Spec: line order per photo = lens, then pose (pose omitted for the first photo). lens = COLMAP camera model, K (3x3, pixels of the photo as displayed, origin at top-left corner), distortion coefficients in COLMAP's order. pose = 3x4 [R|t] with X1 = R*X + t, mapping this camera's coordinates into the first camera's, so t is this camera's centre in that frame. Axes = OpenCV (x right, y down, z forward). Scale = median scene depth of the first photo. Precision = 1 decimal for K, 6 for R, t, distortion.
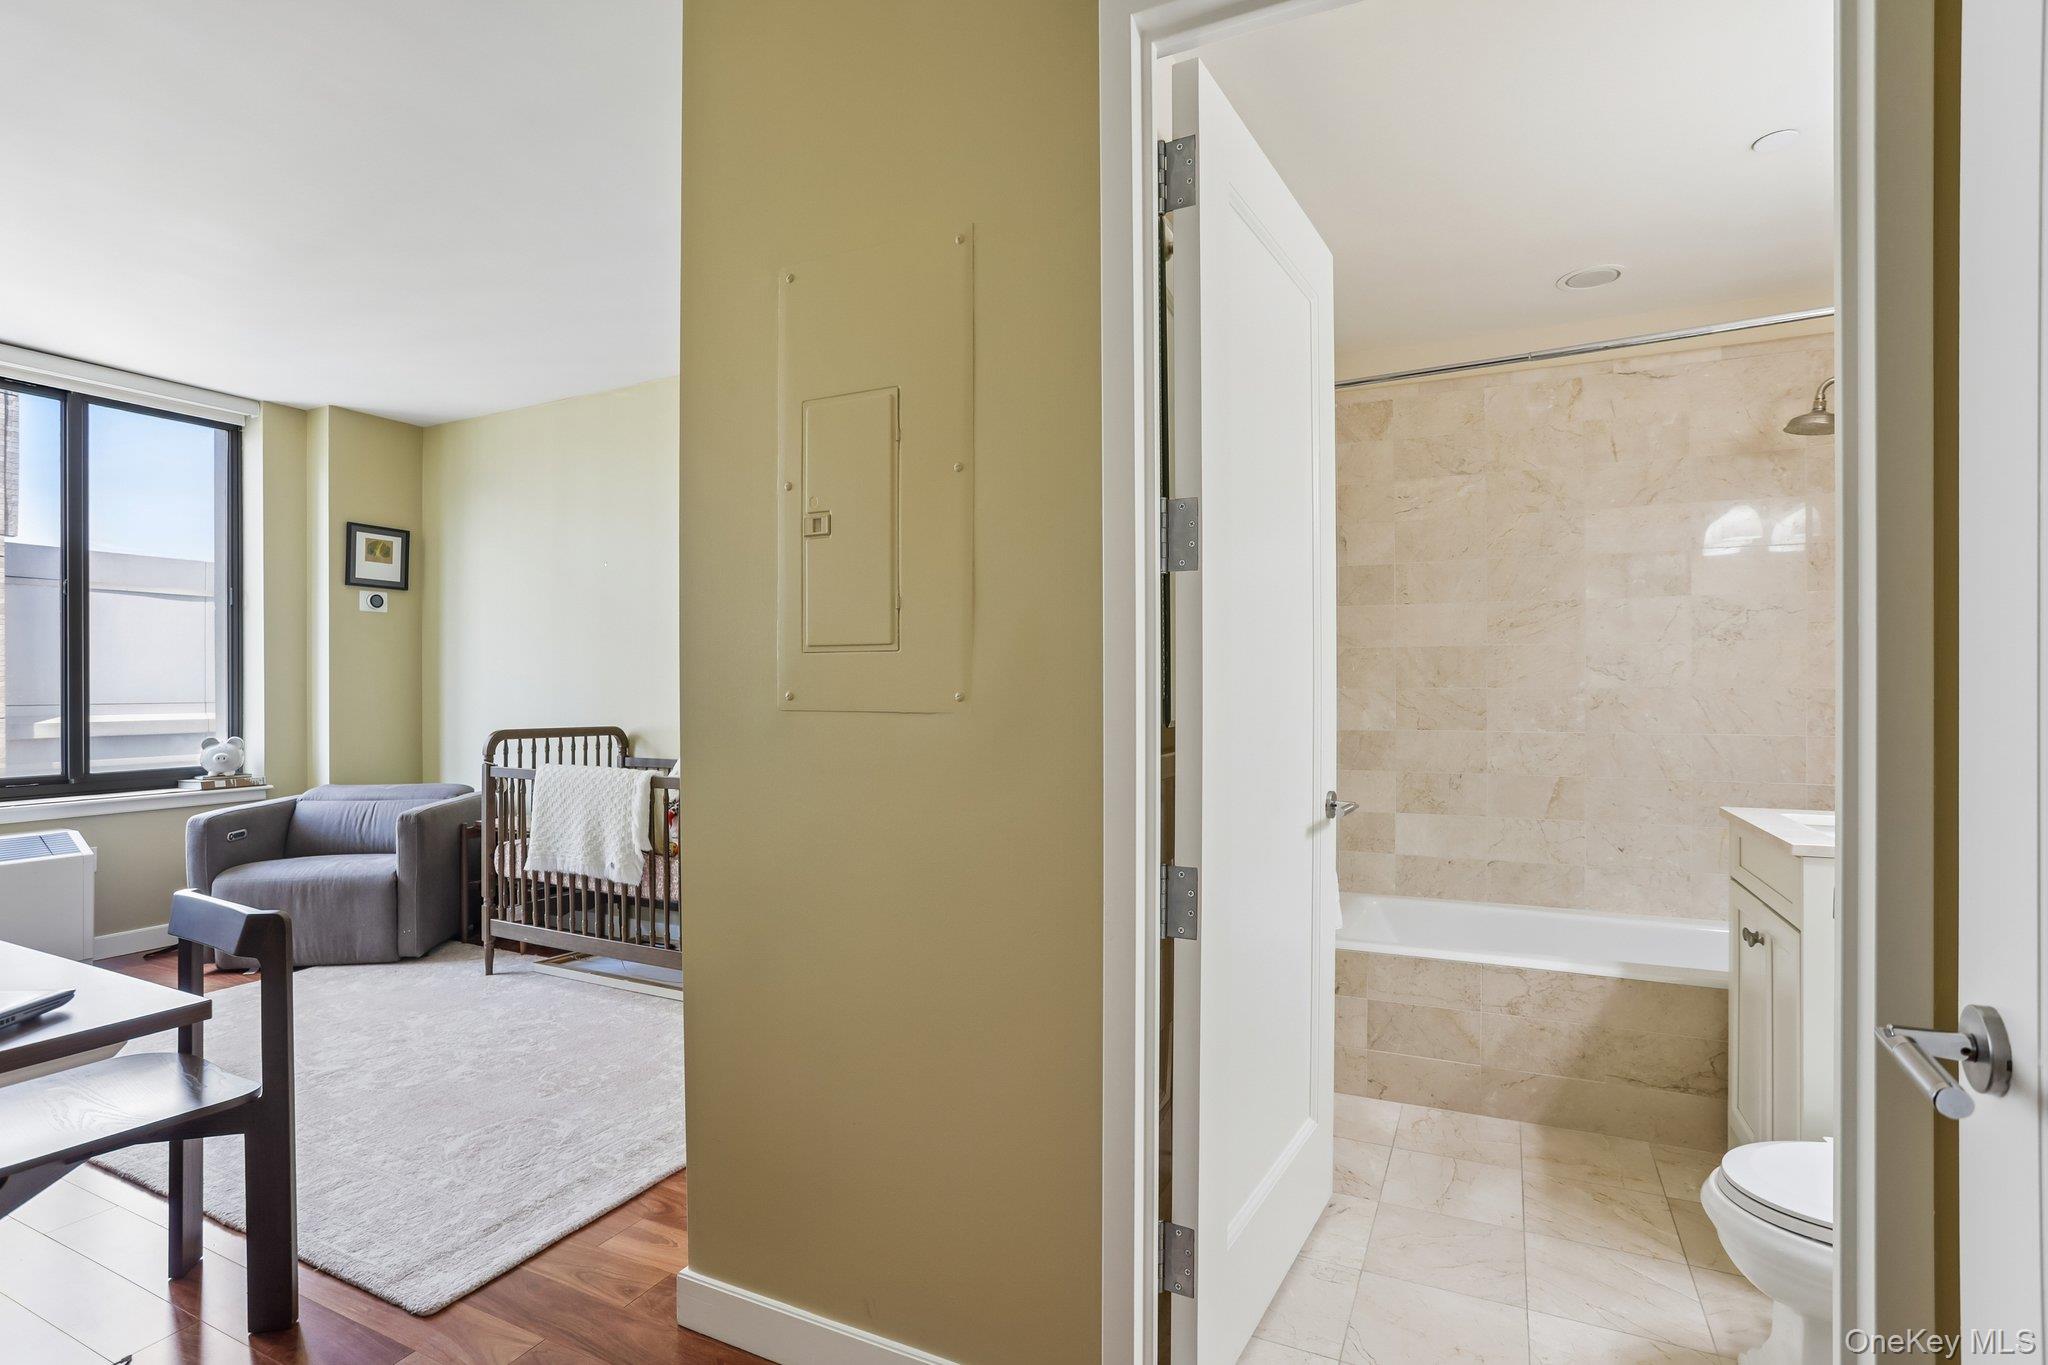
lens RADIAL K [[996.6, 0, 1012.7], [0, 996.6, 685.6], [0, 0, 1]] dist [-0.060534, 0.030644]
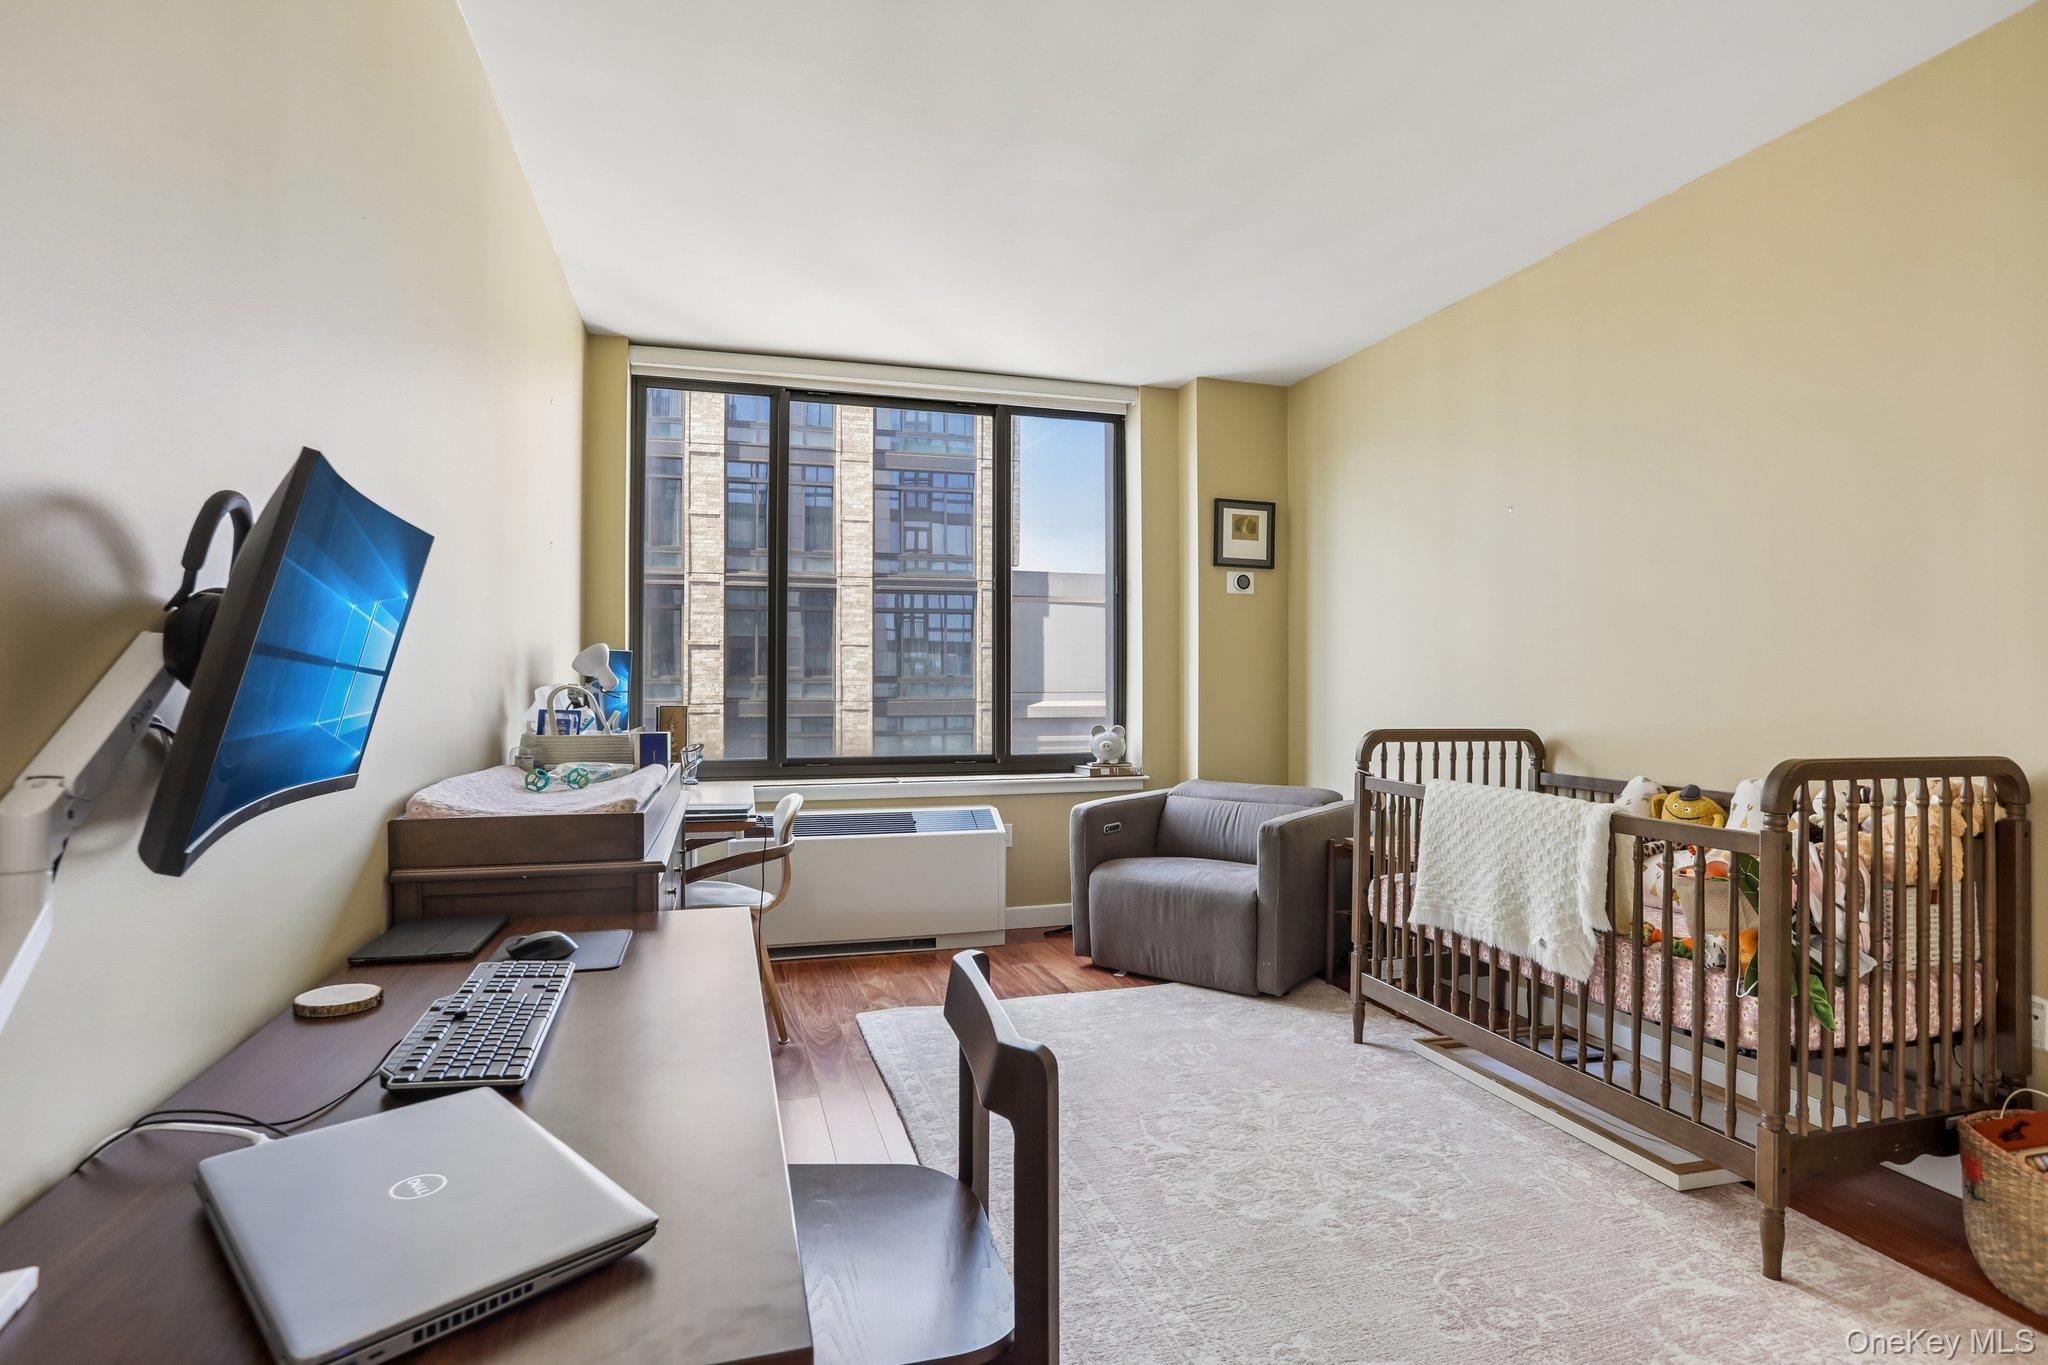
lens RADIAL K [[996.6, 0, 1012.7], [0, 996.6, 685.6], [0, 0, 1]] dist [-0.060534, 0.030644]
pose [[0.684006, 0.006691, -0.729446, -0.148766], [-0.003147, 0.999976, 0.006222, 0.006709], [0.729470, -0.001961, 0.684010, 0.255346]]
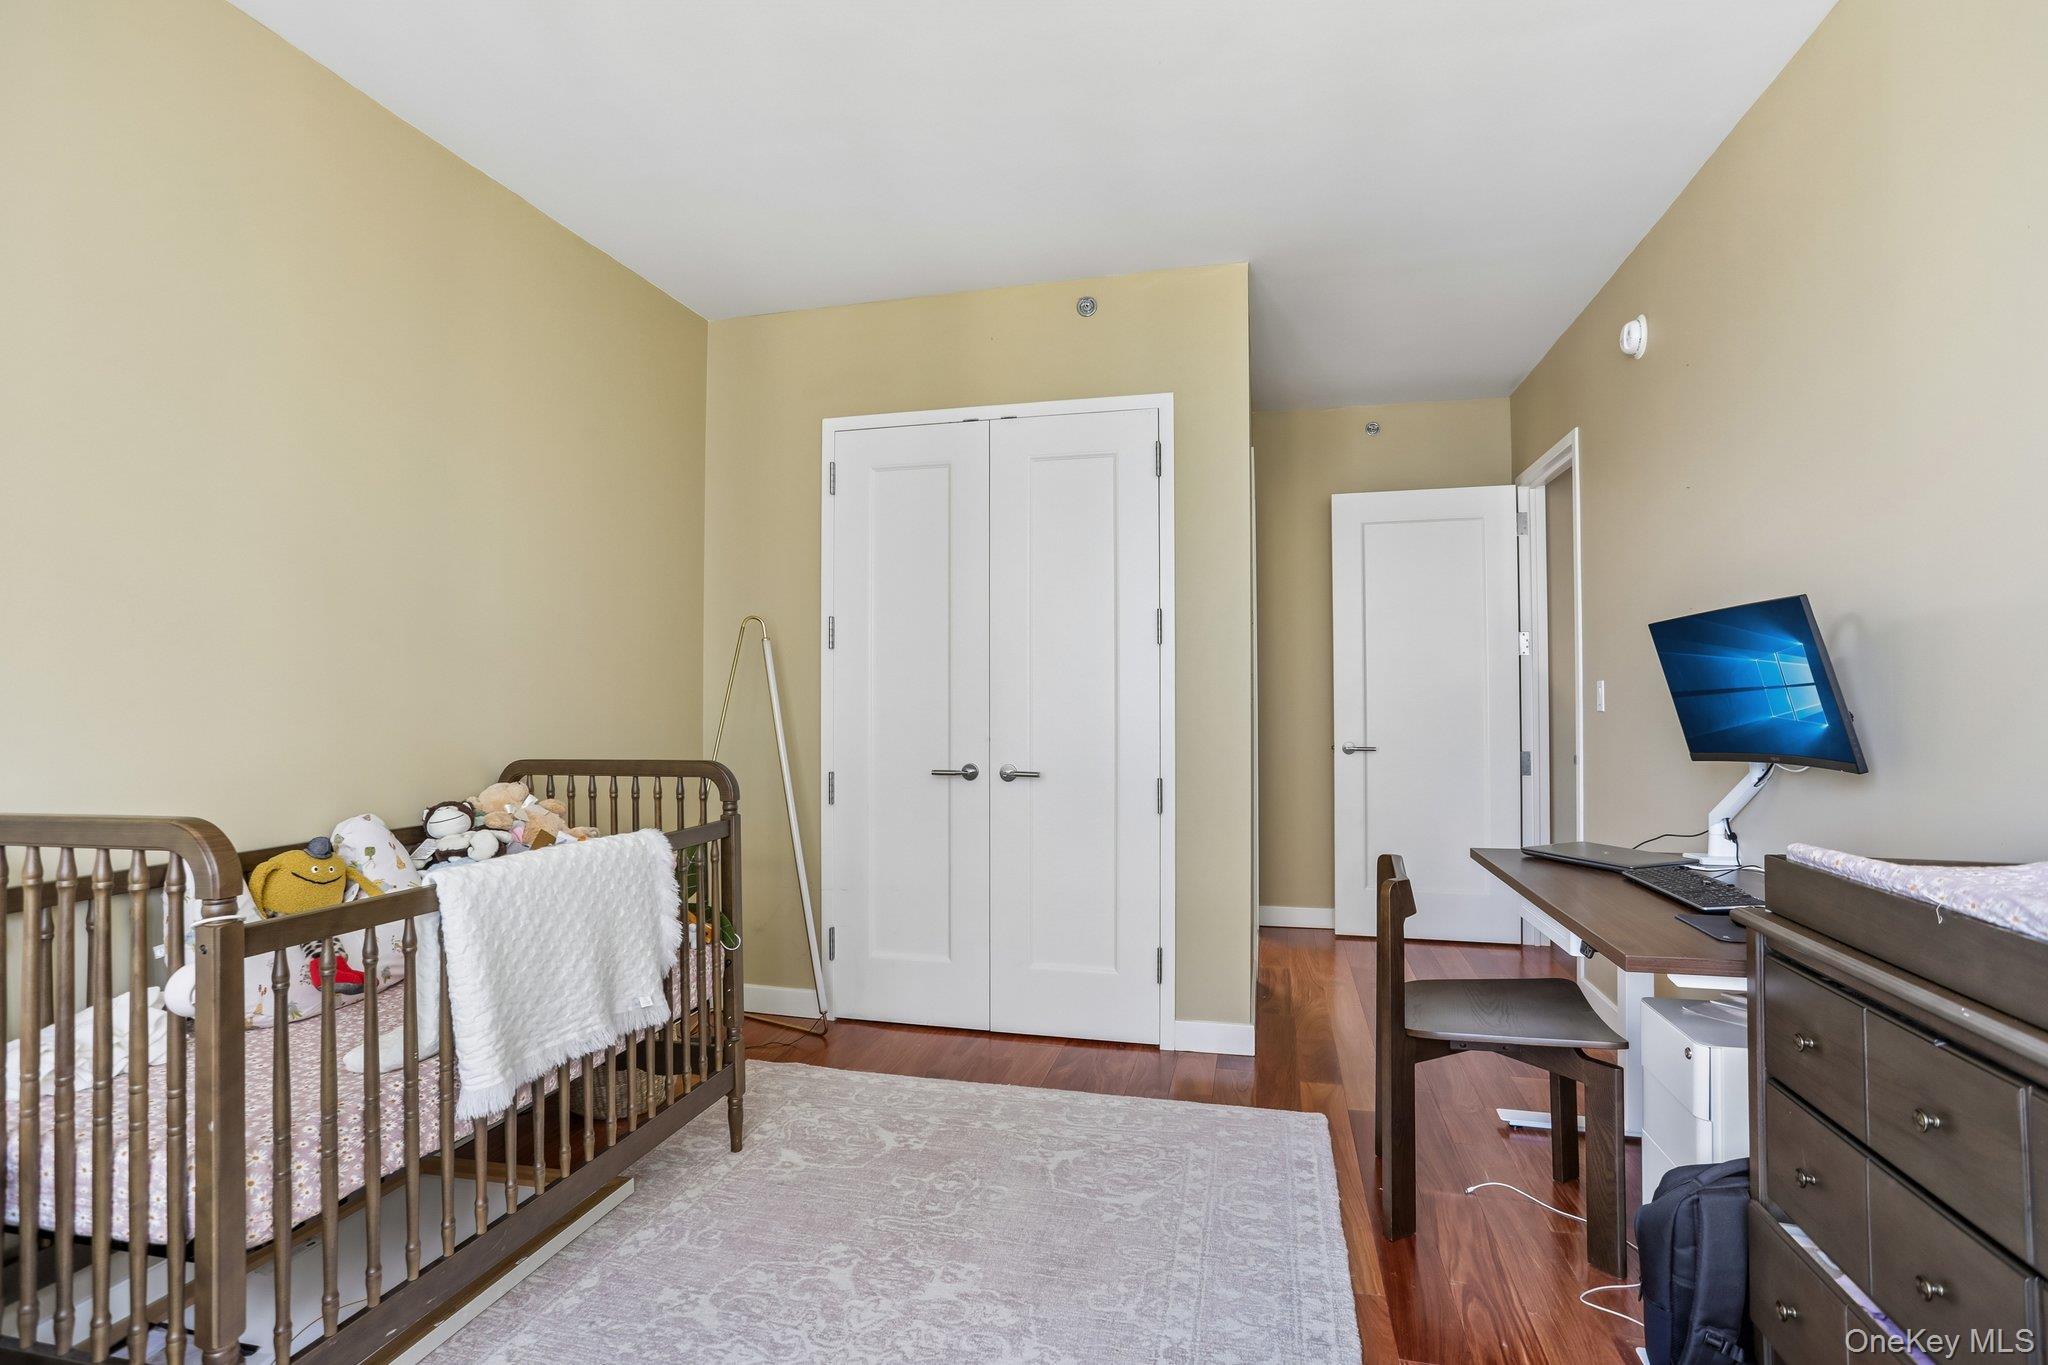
lens RADIAL K [[996.6, 0, 1012.7], [0, 996.6, 685.6], [0, 0, 1]] dist [-0.060534, 0.030644]
pose [[-0.212024, 0.015151, 0.977147, -0.868068], [0.003329, 0.999885, -0.014782, 0.007255], [-0.977259, 0.000118, -0.212050, 0.784147]]
